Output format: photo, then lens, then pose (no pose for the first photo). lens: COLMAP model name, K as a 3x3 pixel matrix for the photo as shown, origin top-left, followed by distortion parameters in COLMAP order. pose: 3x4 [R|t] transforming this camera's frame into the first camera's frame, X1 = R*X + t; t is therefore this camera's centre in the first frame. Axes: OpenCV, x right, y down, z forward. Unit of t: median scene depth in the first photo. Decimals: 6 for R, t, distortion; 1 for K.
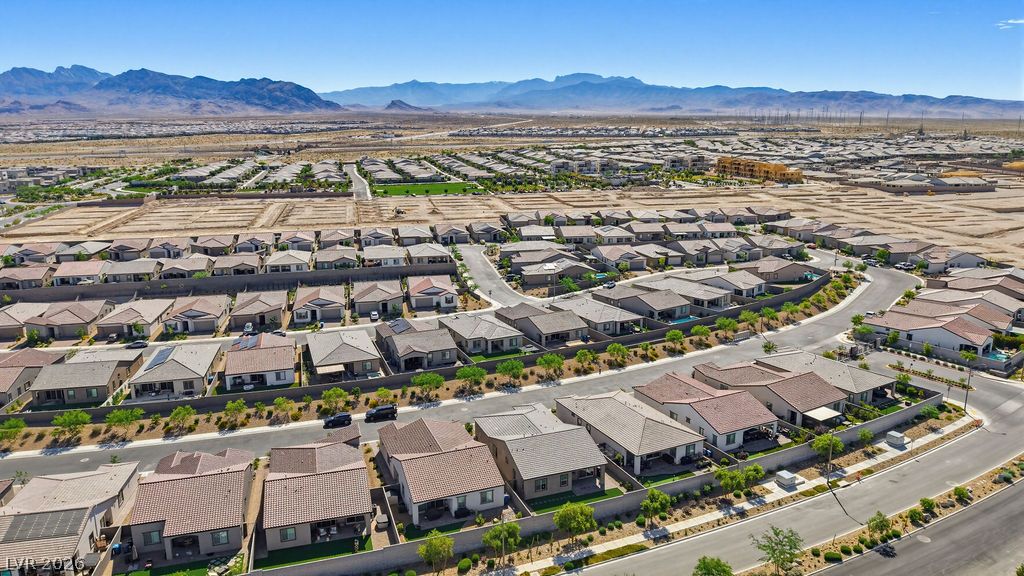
lens RADIAL K [[681.2, 0, 511.2], [0, 681.2, 293.8], [0, 0, 1]] dist [0.053166, -0.060634]
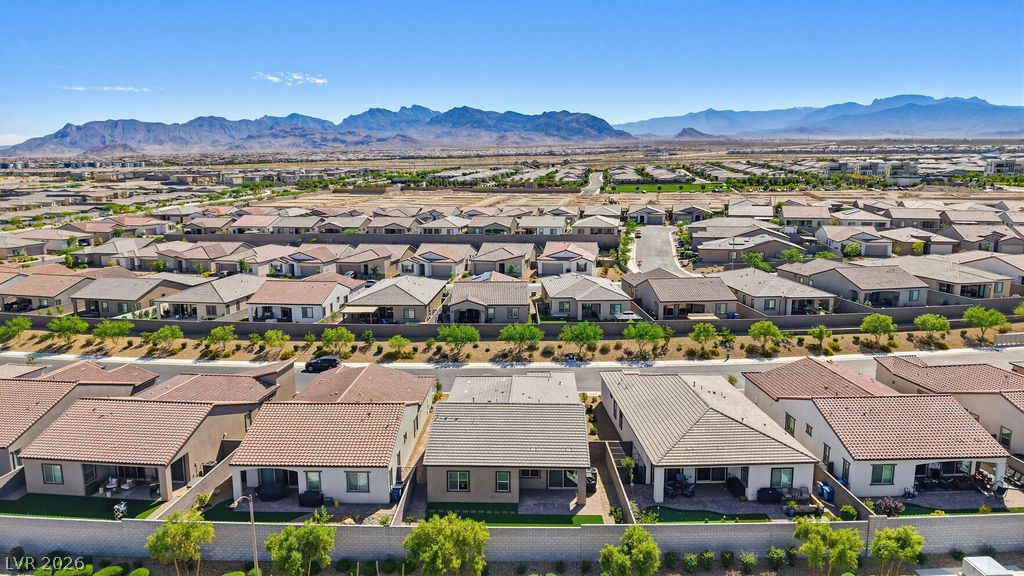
lens RADIAL K [[681.2, 0, 511.2], [0, 681.2, 293.8], [0, 0, 1]] dist [0.053166, -0.060634]
pose [[0.917380, 0.077246, -0.390445, 0.213068], [-0.093515, 0.995357, -0.022799, 0.097090], [0.386871, 0.057427, 0.920344, 0.353191]]
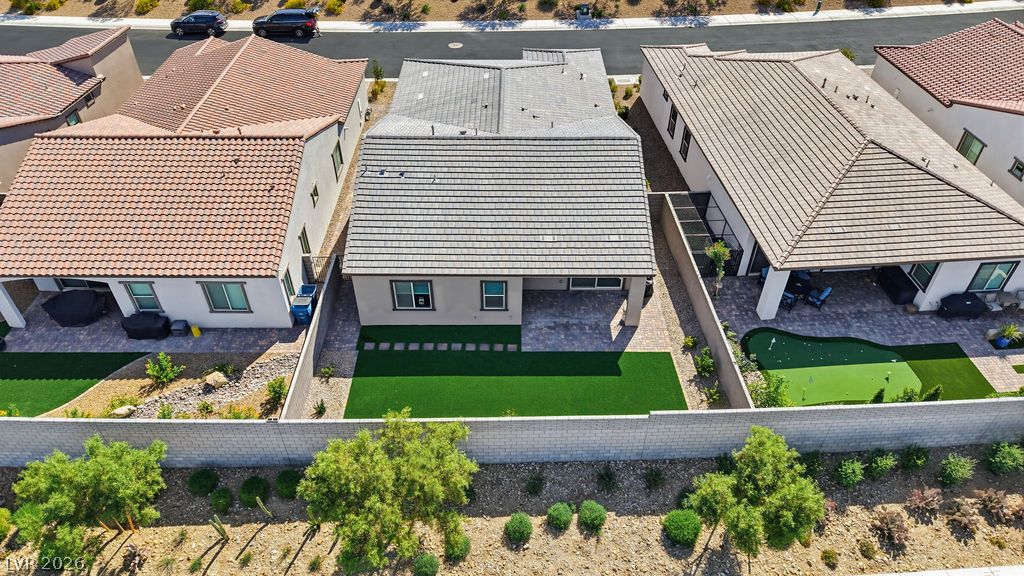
lens RADIAL K [[684.1, 0, 509.6], [0, 684.1, 287.1], [0, 0, 1]] dist [0.045817, -0.048386]
pose [[0.931792, 0.241875, -0.270665, 0.122274], [-0.092660, 0.879440, 0.466905, 0.091996], [0.350966, -0.409979, 0.841867, 0.548542]]
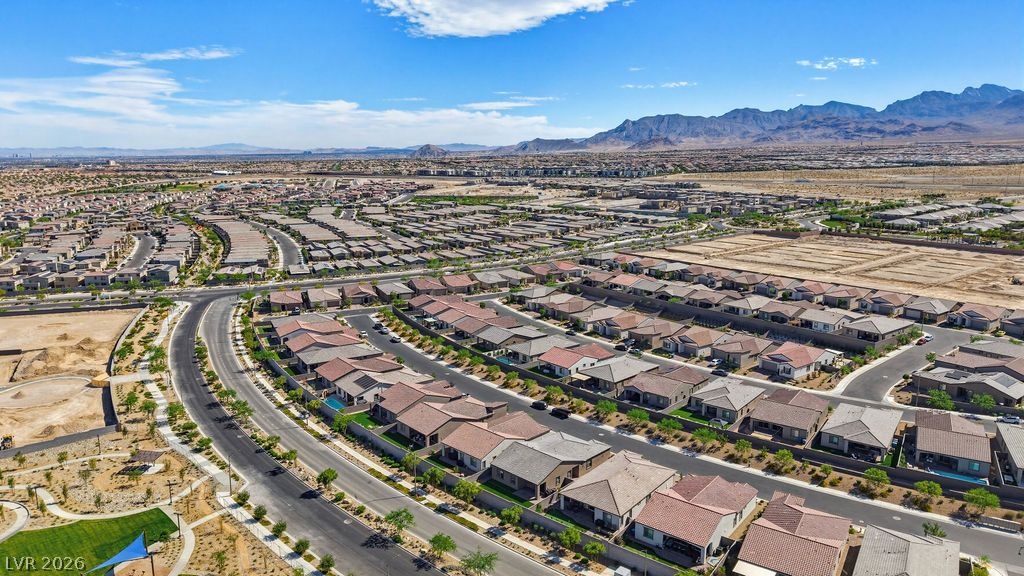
lens RADIAL K [[681.2, 0, 511.2], [0, 681.2, 293.8], [0, 0, 1]] dist [0.053166, -0.060634]
pose [[0.424041, 0.192000, -0.885057, 0.914212], [-0.215609, 0.970572, 0.107250, -0.181611], [0.879603, 0.145348, 0.452959, 0.225744]]
